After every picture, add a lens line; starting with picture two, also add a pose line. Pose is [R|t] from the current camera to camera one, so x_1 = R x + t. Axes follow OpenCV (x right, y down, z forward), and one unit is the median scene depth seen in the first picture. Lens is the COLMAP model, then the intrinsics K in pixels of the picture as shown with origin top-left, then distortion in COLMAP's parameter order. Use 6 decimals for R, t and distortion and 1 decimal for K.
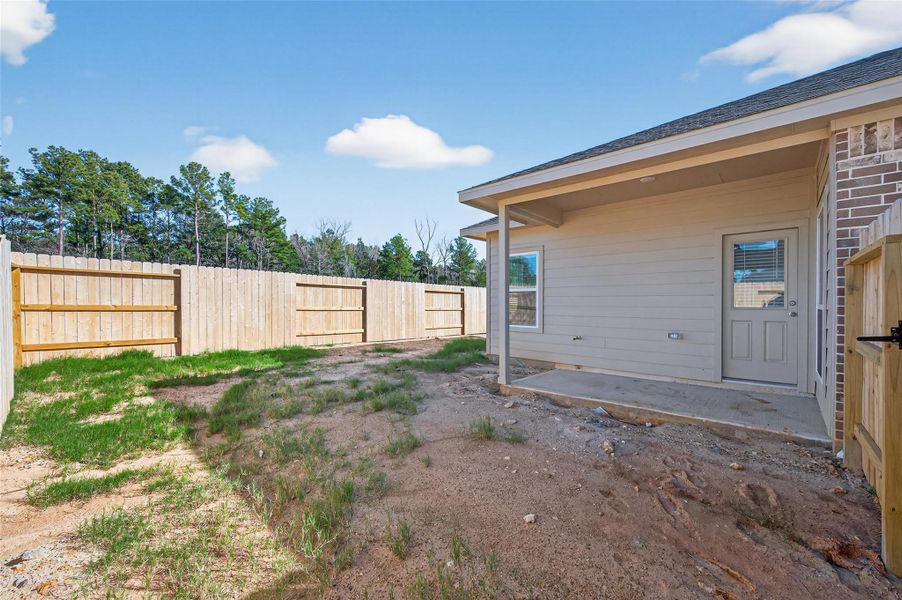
lens RADIAL K [[351.7, 0, 459.4], [0, 351.7, 299.1], [0, 0, 1]] dist [0.011557, -0.000094]
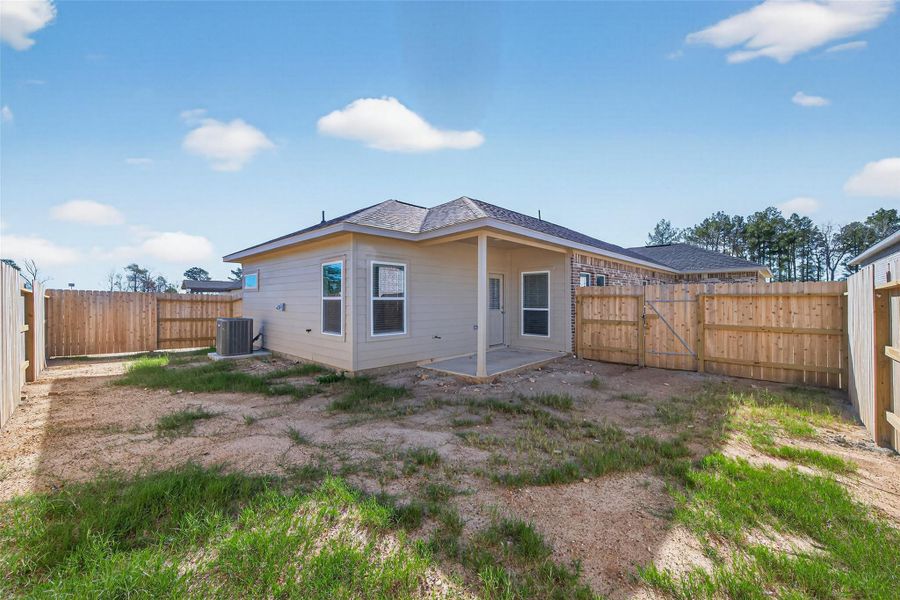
lens RADIAL K [[340.4, 0, 450.0], [0, 340.4, 300.0], [0, 0, 1]] dist [0.000743, 0.000011]
pose [[0.067131, -0.001547, 0.997743, -0.561420], [-0.000362, 0.999999, 0.001575, -0.018626], [-0.997744, -0.000467, 0.067130, 0.528453]]
